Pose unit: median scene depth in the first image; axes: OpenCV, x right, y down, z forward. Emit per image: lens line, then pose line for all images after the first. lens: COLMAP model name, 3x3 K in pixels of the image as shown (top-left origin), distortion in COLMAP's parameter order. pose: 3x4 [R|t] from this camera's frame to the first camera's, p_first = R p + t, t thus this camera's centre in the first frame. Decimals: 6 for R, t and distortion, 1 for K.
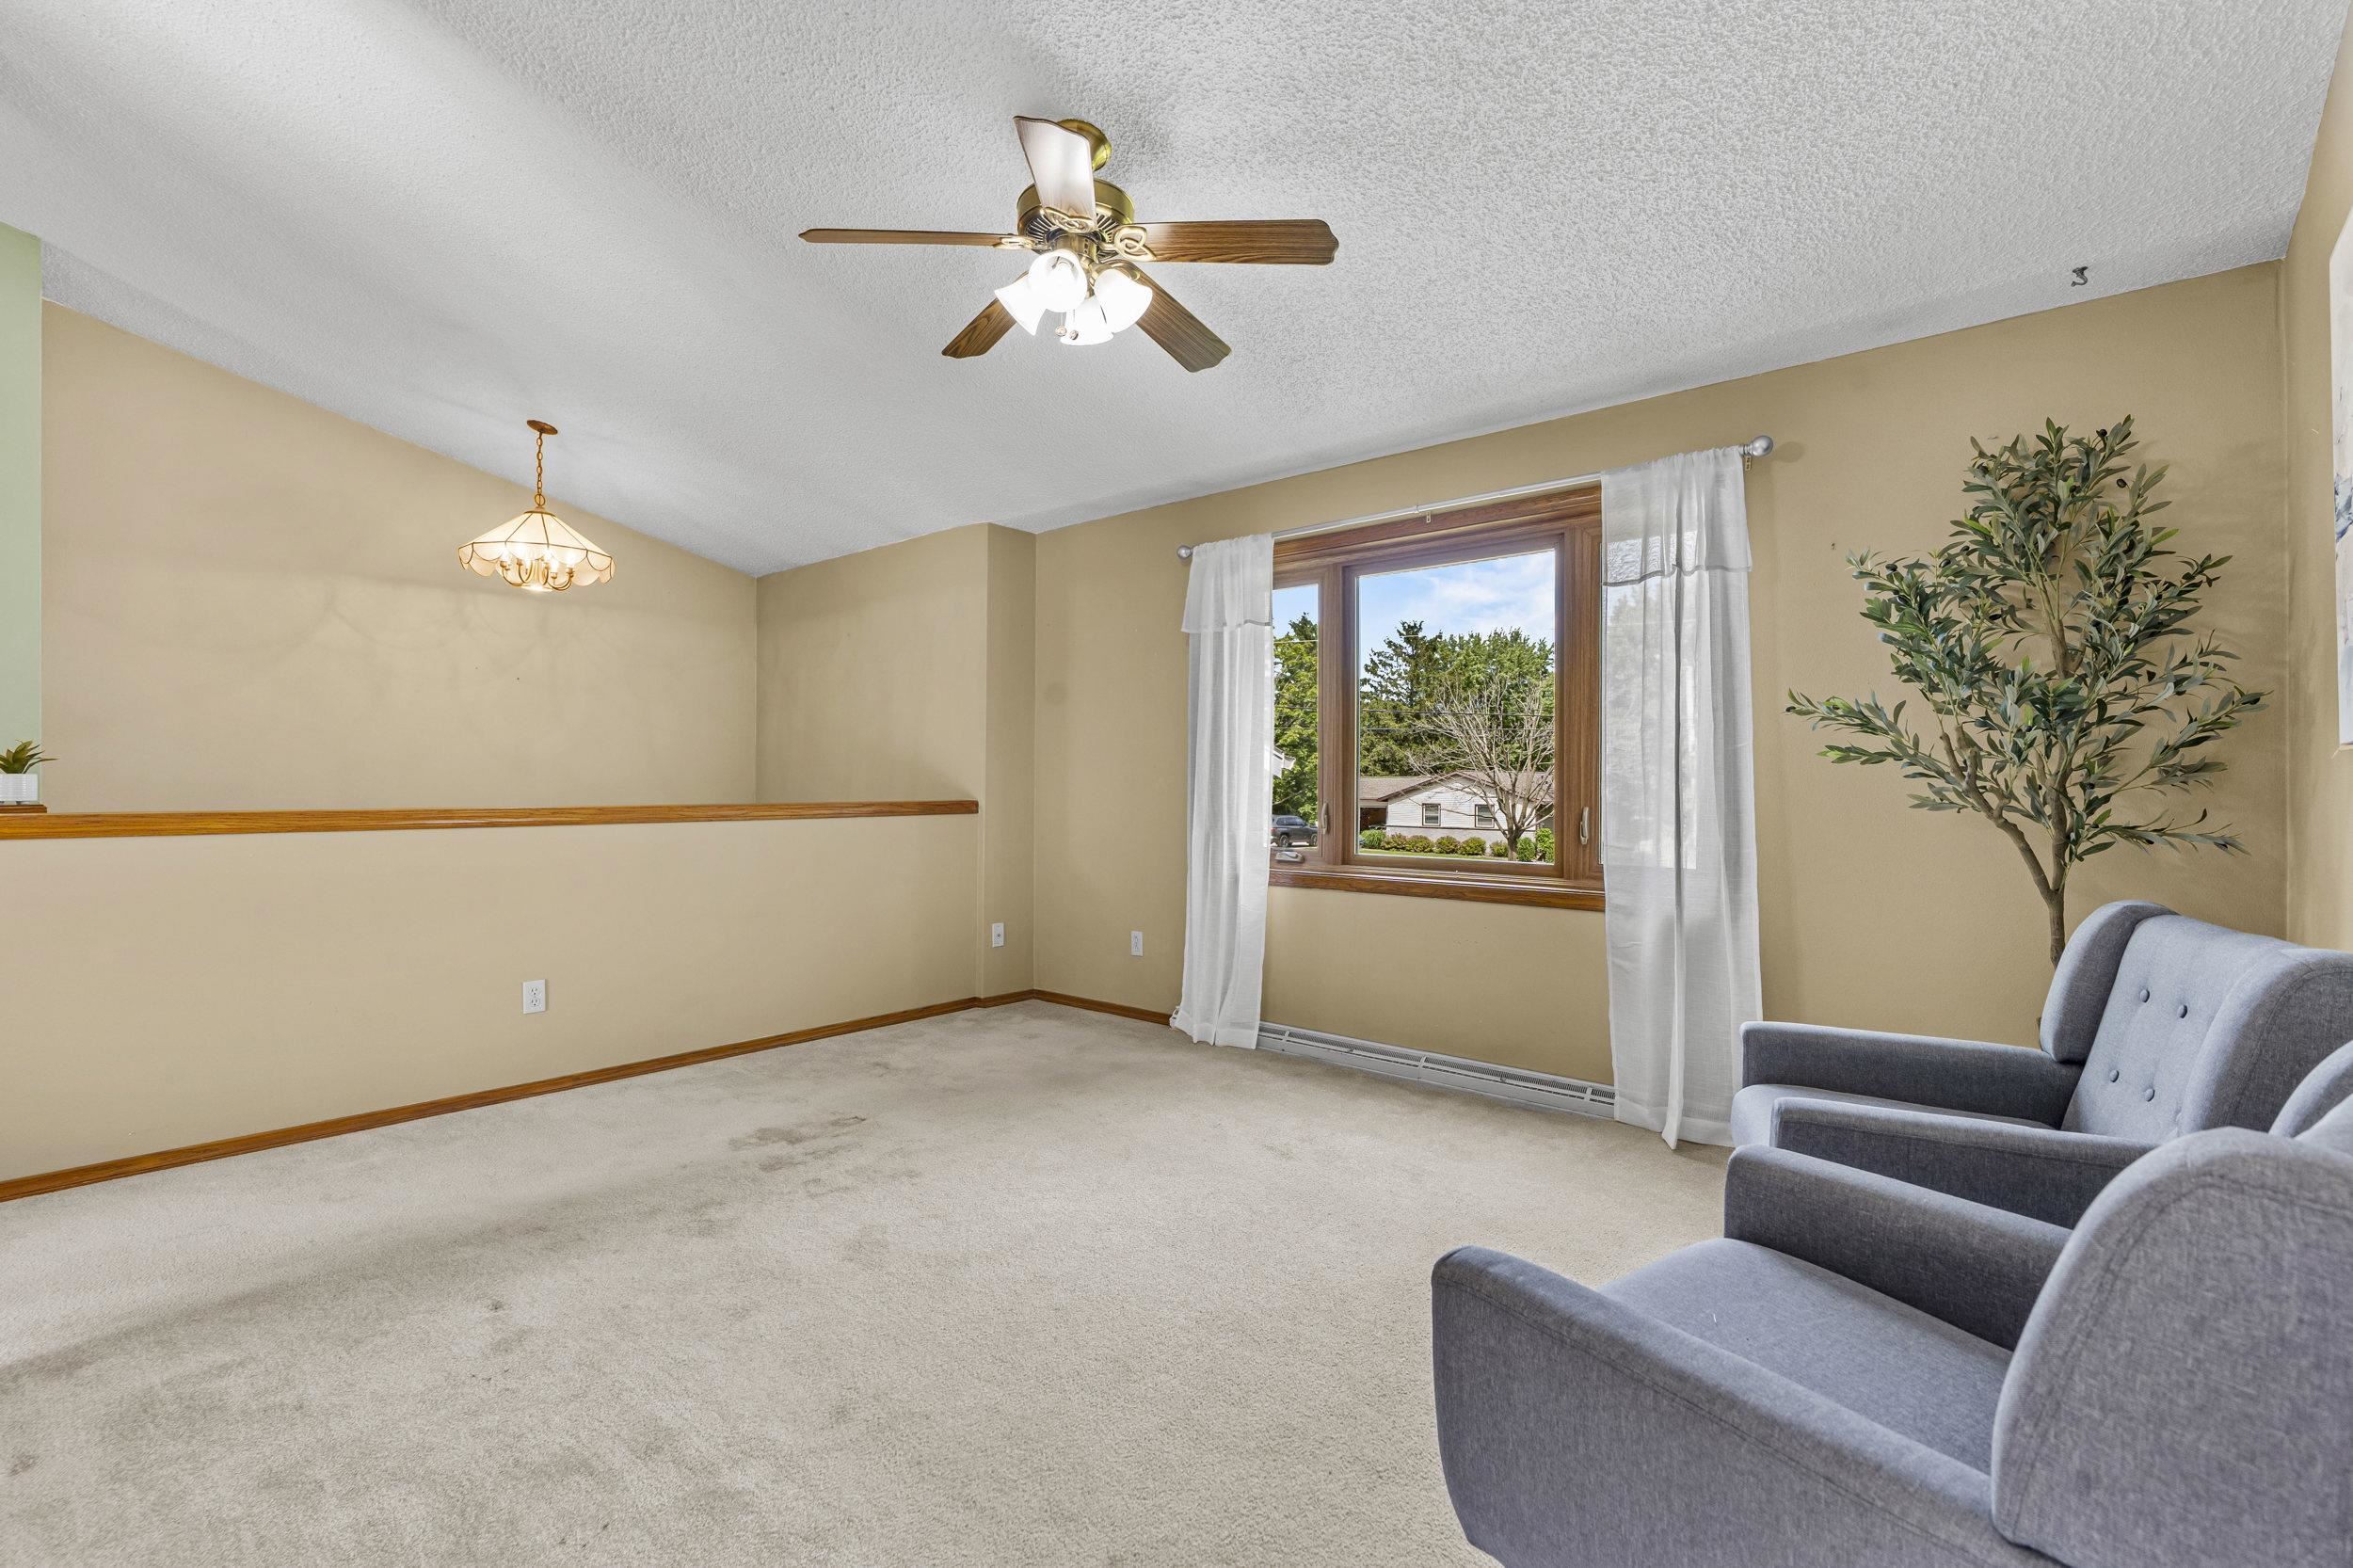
lens RADIAL K [[1061.0, 0, 1166.9], [0, 1061.0, 777.0], [0, 0, 1]] dist [-0.011199, 0.005780]
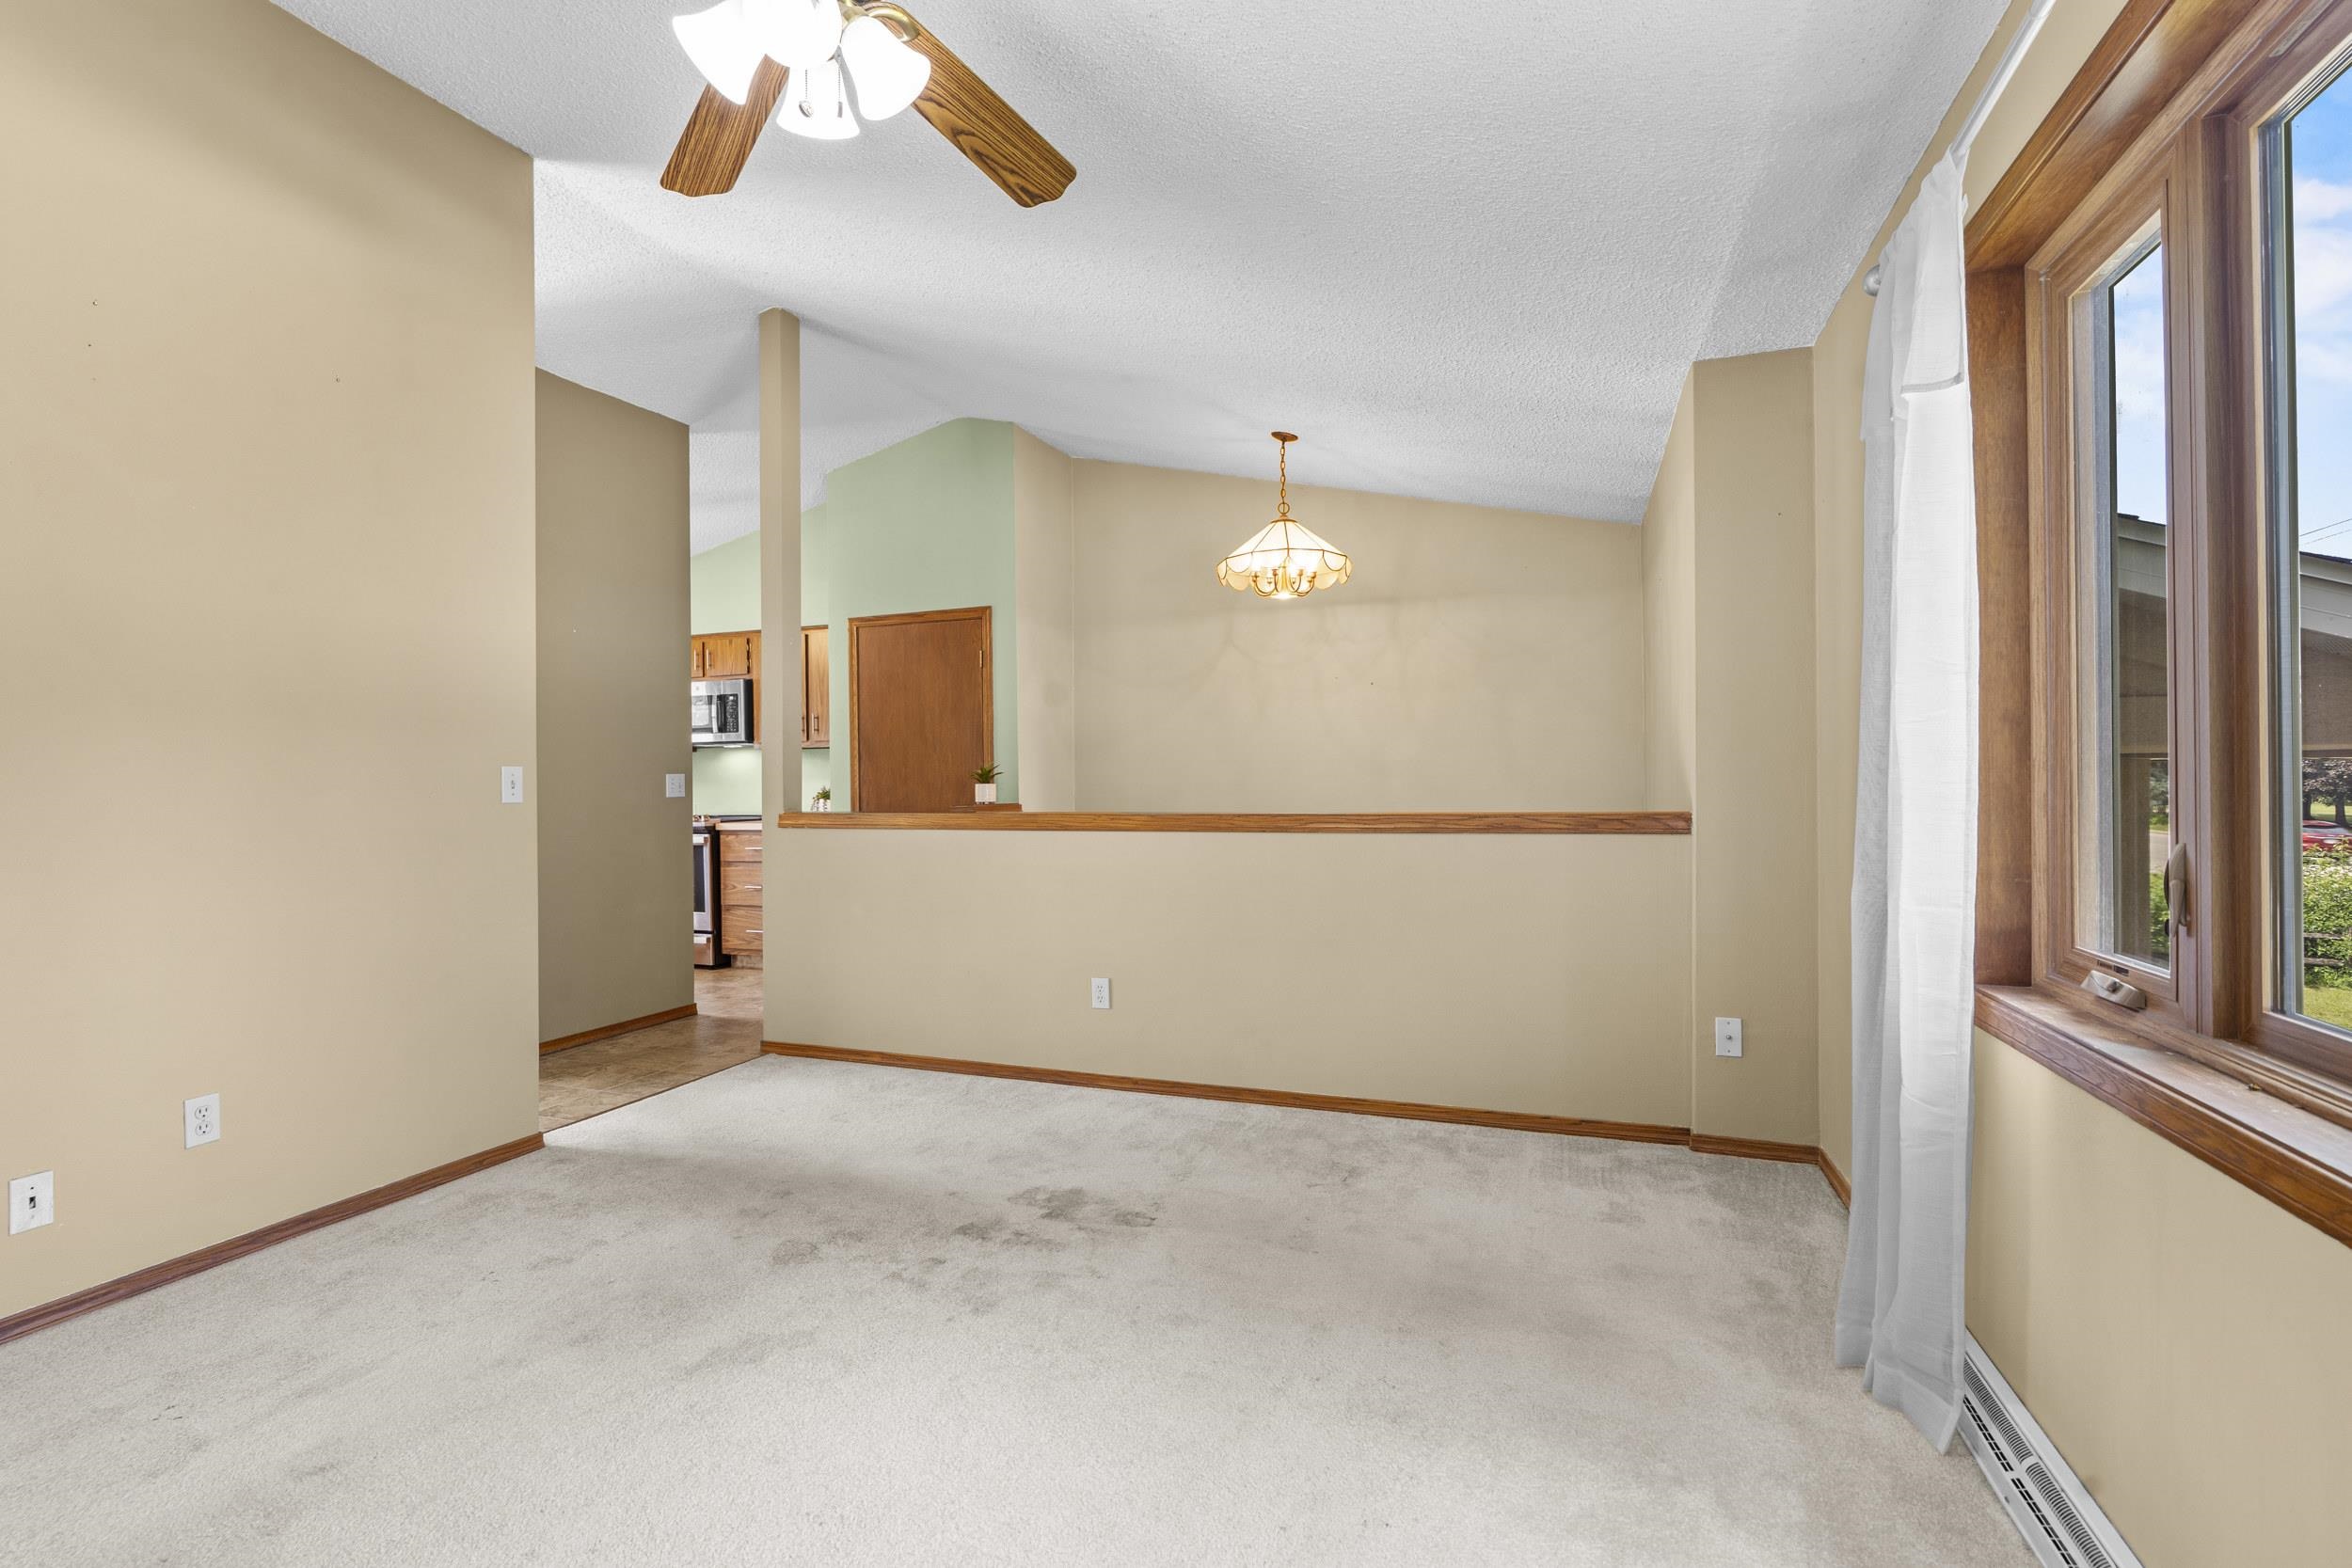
lens RADIAL K [[1060.4, 0, 1134.5], [0, 1060.4, 782.4], [0, 0, 1]] dist [-0.011199, 0.005780]
pose [[0.350529, -0.011178, -0.936485, 0.436256], [0.011464, 0.999905, -0.007644, 0.008504], [0.936482, -0.008057, 0.350624, 0.731634]]
